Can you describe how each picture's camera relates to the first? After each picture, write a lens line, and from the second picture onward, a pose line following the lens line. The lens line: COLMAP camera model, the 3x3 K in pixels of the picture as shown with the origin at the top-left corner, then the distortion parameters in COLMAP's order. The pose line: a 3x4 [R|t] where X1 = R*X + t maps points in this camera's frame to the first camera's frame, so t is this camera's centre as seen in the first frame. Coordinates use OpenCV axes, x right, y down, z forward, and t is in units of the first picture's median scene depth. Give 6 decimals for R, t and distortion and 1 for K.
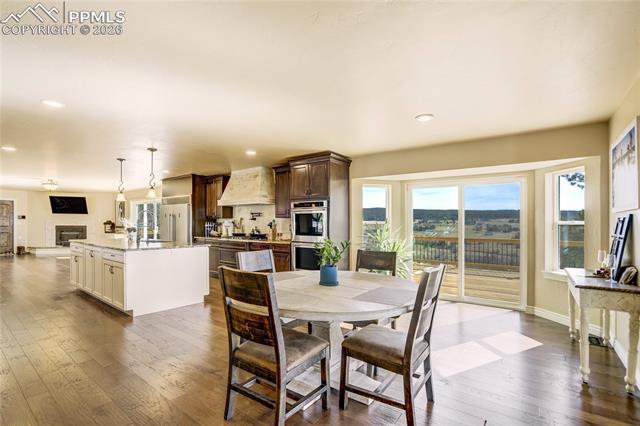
lens RADIAL K [[297.4, 0, 310.7], [0, 297.4, 222.9], [0, 0, 1]] dist [-0.035387, 0.014387]
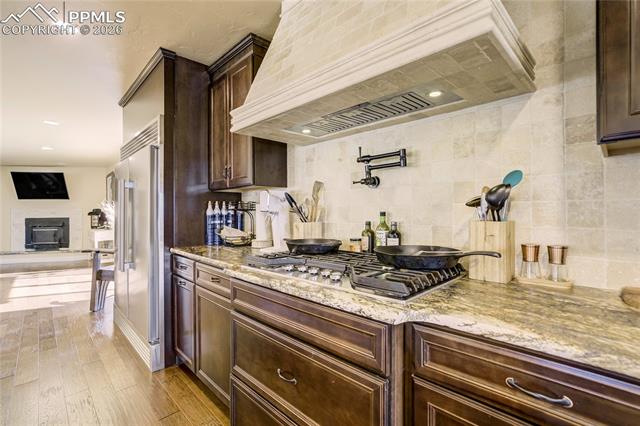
lens RADIAL K [[297.4, 0, 320.3], [0, 297.4, 208.8], [0, 0, 1]] dist [-0.035387, 0.014387]
pose [[0.987699, -0.020161, -0.155062, -0.126036], [0.018991, 0.999779, -0.009028, 0.007191], [0.155210, 0.005973, 0.987863, 0.485517]]
